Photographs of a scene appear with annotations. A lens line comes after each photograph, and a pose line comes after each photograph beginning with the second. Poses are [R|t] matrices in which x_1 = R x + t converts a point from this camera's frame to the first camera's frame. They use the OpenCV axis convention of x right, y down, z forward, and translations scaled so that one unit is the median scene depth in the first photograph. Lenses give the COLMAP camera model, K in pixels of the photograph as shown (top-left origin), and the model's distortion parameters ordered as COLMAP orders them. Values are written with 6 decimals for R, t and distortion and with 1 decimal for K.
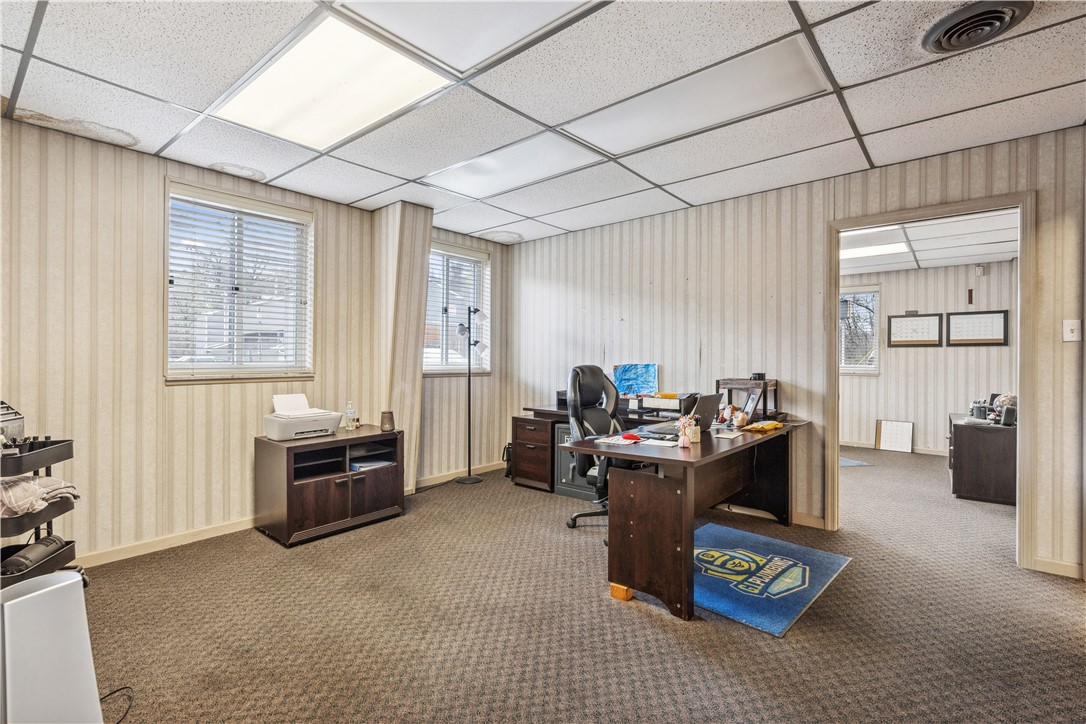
lens RADIAL K [[509.0, 0, 548.9], [0, 509.0, 359.8], [0, 0, 1]] dist [0.001038, -0.000009]
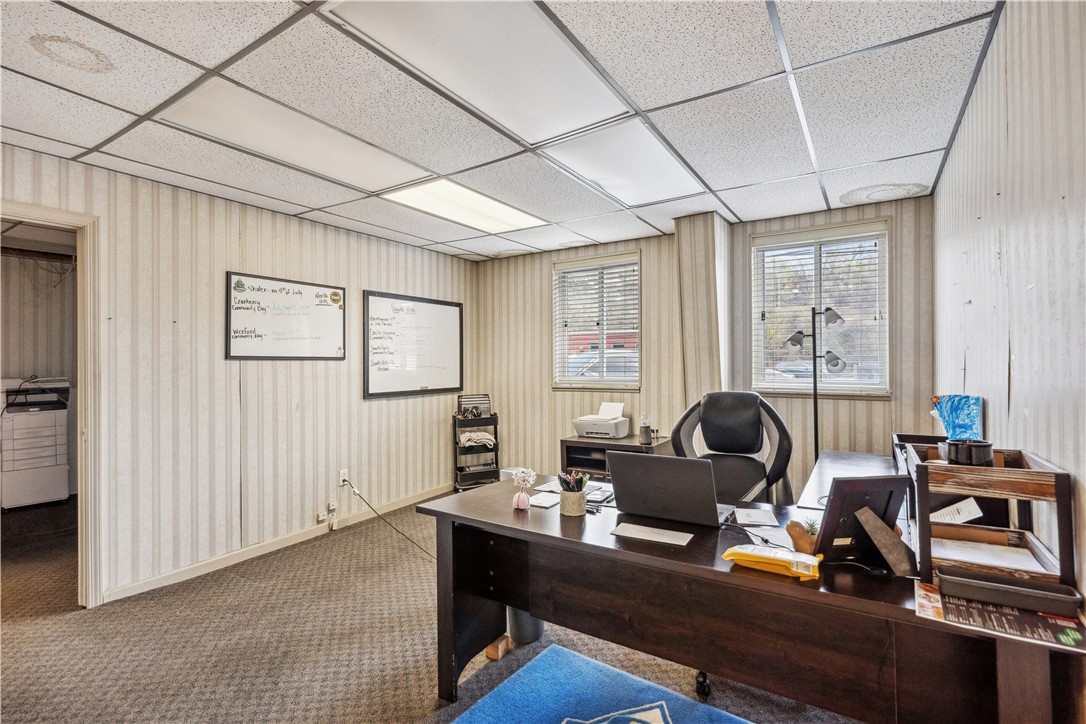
lens RADIAL K [[494.0, 0, 543.0], [0, 494.0, 362.0], [0, 0, 1]] dist [0.000166, 0.000004]
pose [[0.120584, -0.009256, -0.992660, 1.015295], [0.003567, 0.999954, -0.008891, -0.033463], [0.992697, -0.002469, 0.120612, 0.984973]]
